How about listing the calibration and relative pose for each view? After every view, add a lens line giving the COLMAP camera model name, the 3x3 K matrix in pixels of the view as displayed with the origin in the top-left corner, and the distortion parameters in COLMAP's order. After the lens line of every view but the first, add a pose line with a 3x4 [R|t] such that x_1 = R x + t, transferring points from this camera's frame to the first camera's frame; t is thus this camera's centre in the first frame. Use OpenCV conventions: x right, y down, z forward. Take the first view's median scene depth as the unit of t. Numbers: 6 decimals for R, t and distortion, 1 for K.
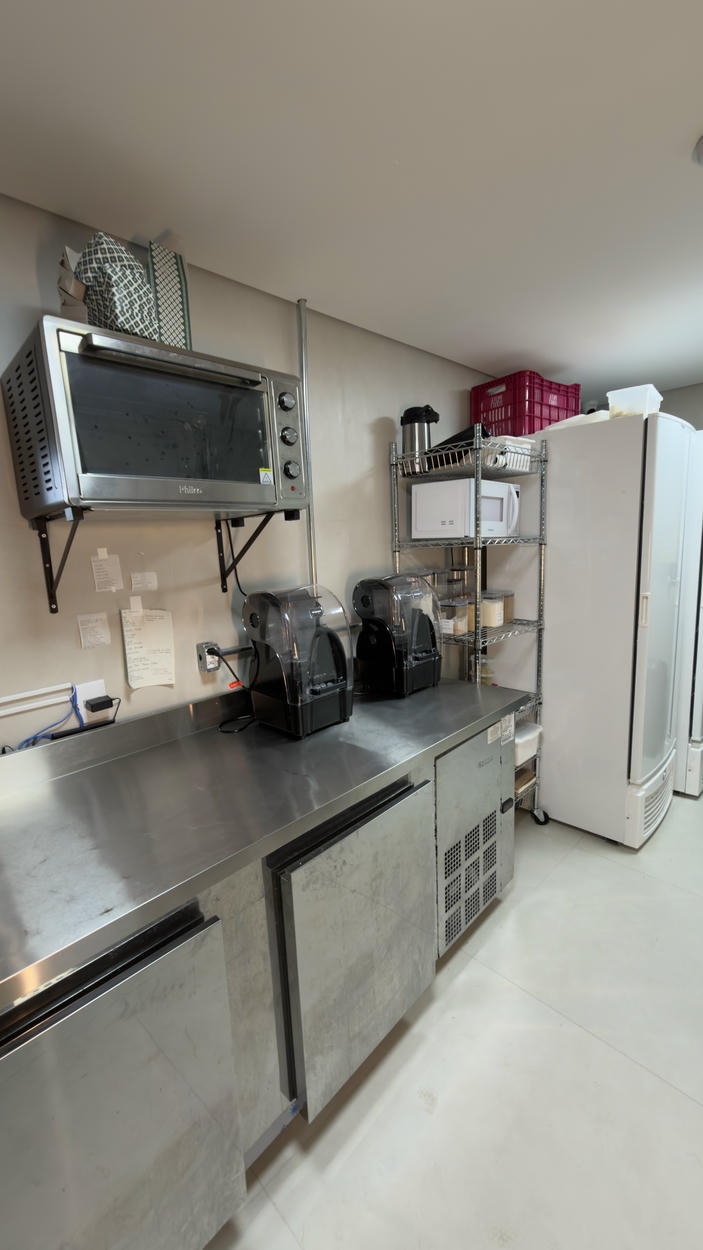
lens RADIAL K [[496.4, 0, 351.5], [0, 496.4, 625.0], [0, 0, 1]] dist [-0.002541, 0.000323]
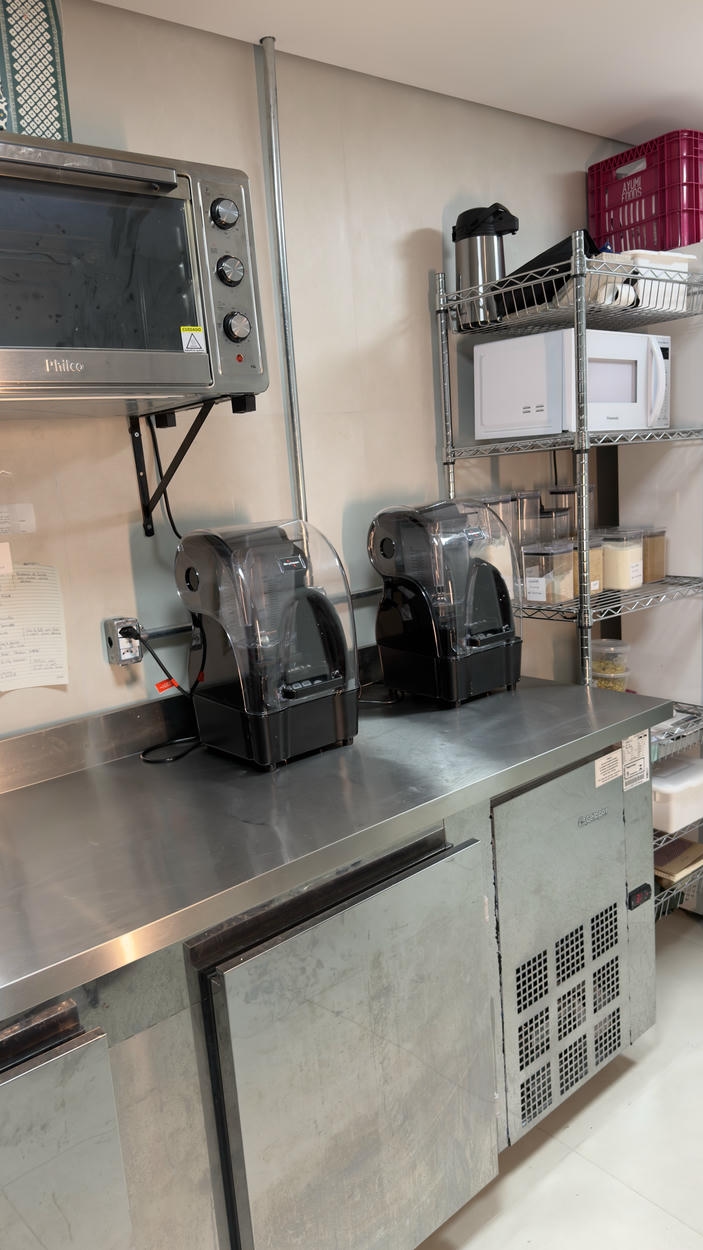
lens RADIAL K [[877.7, 0, 346.9], [0, 877.7, 621.6], [0, 0, 1]] dist [0.053387, -0.086256]
pose [[0.995078, -0.013545, -0.098163, 0.091117], [0.015273, 0.999741, 0.016880, 0.025080], [0.097909, -0.018296, 0.995027, -0.054662]]
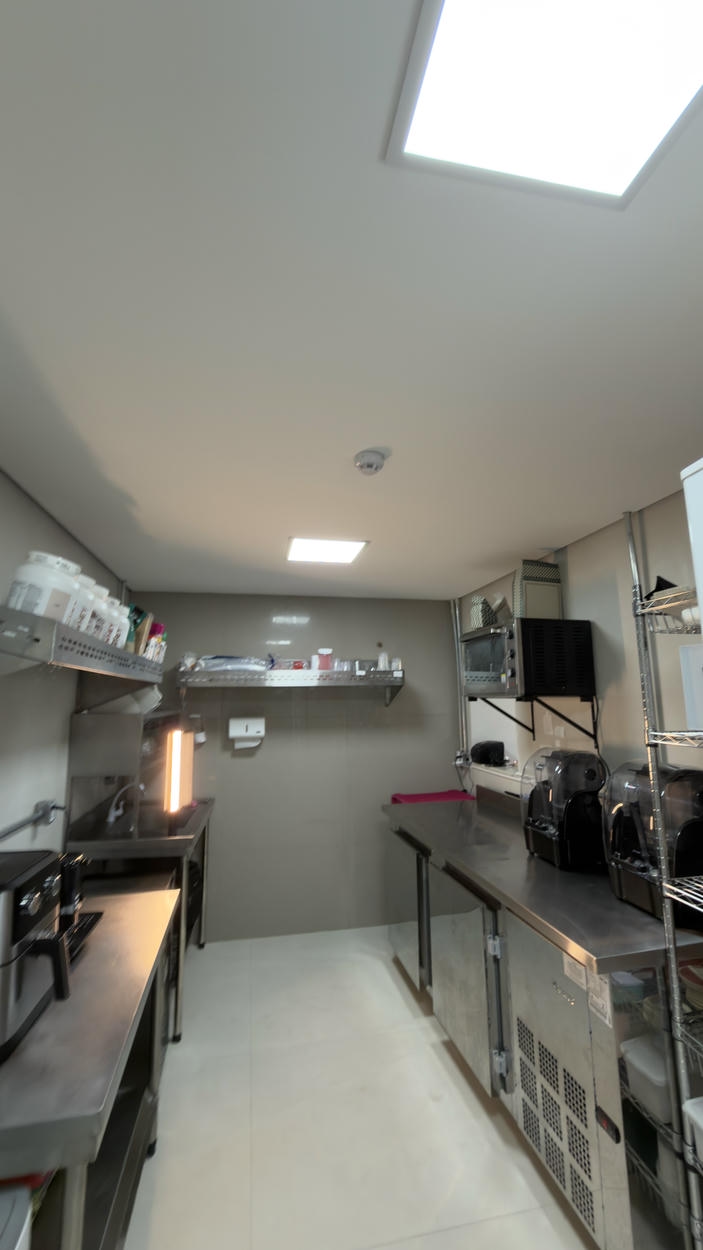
lens RADIAL K [[496.4, 0, 351.5], [0, 496.4, 625.0], [0, 0, 1]] dist [-0.002541, 0.000323]
pose [[-0.544915, -0.075751, -0.835063, 1.255189], [-0.098899, 0.994765, -0.025701, -0.297519], [0.832638, 0.068582, -0.549554, 1.153626]]
